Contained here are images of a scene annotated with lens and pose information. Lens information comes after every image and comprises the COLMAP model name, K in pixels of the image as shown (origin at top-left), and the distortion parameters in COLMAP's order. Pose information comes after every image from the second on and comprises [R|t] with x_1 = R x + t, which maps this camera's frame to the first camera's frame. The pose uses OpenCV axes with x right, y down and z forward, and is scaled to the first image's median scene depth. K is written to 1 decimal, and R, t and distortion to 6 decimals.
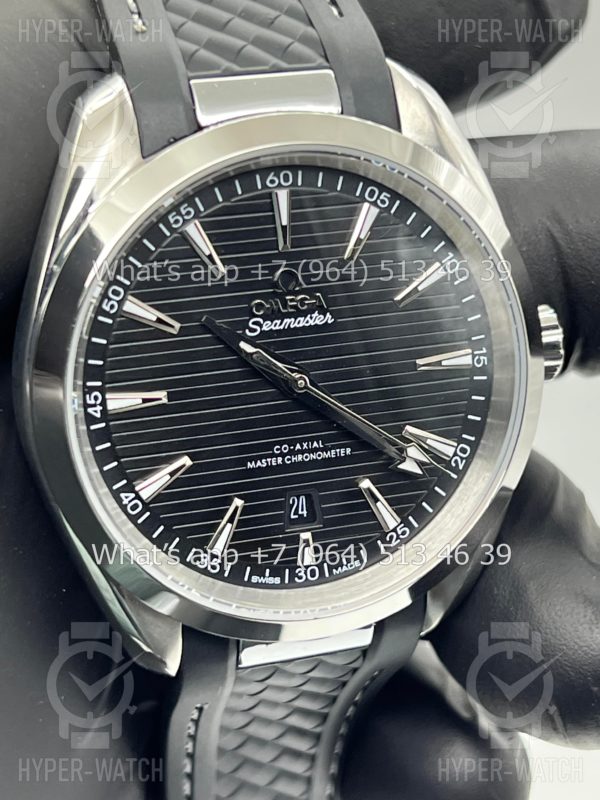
lens RADIAL K [[1931.9, 0, 302.0], [0, 1931.9, 405.9], [0, 0, 1]] dist [0.305464, 0.000000]
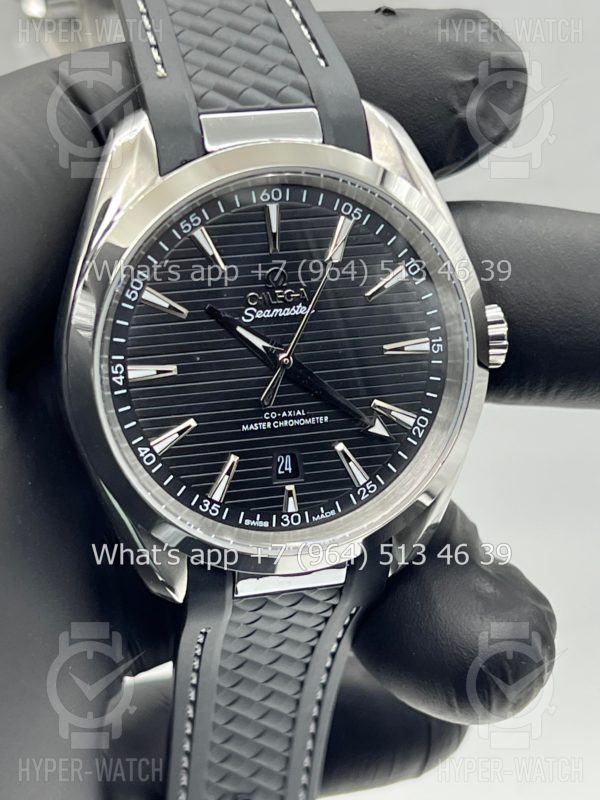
lens RADIAL K [[1931.9, 0, 298.6], [0, 1931.9, 403.4], [0, 0, 1]] dist [0.305464, 0.000000]
pose [[0.998760, 0.015494, -0.047303, 0.065347], [-0.017249, 0.999169, -0.036927, 0.059897], [0.046691, 0.037698, 0.998198, -0.223379]]
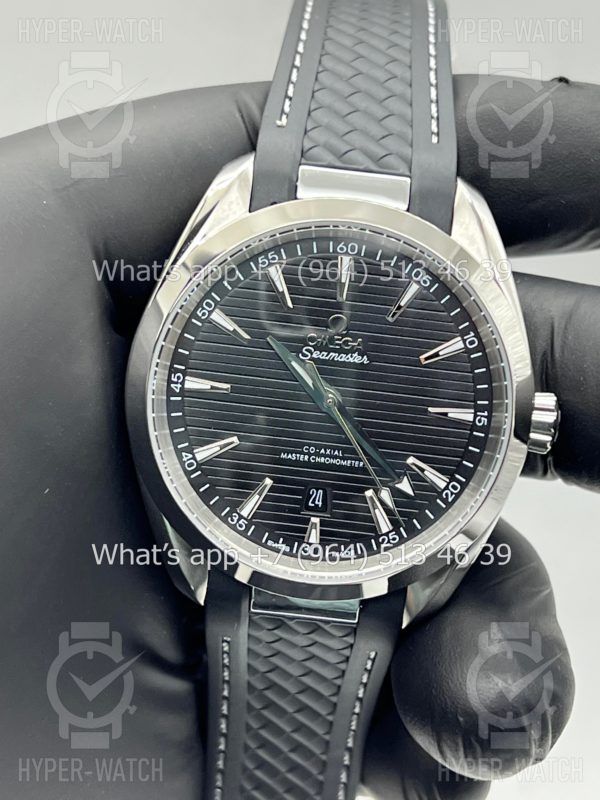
lens RADIAL K [[1931.9, 0, 306.7], [0, 1931.9, 416.7], [0, 0, 1]] dist [0.305464, 0.000000]
pose [[0.935565, 0.209446, -0.284342, 0.358441], [-0.235436, 0.970028, -0.060129, 0.080473], [0.263226, 0.123199, 0.956836, -0.261102]]
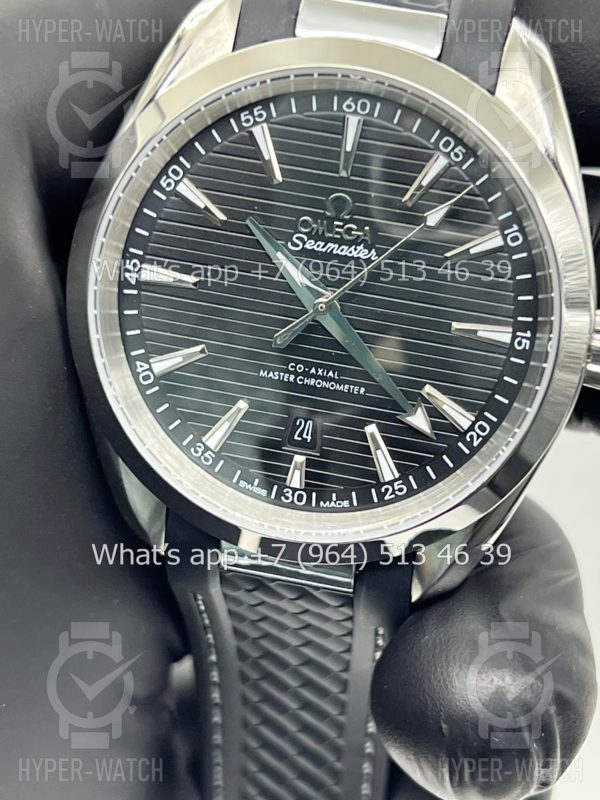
lens RADIAL K [[1931.9, 0, 303.0], [0, 1931.9, 396.7], [0, 0, 1]] dist [0.305464, 0.000000]
pose [[0.870014, 0.281024, -0.405094, 0.410163], [-0.295066, 0.955042, 0.028828, 0.006642], [0.394983, 0.094449, 0.913821, 0.075956]]
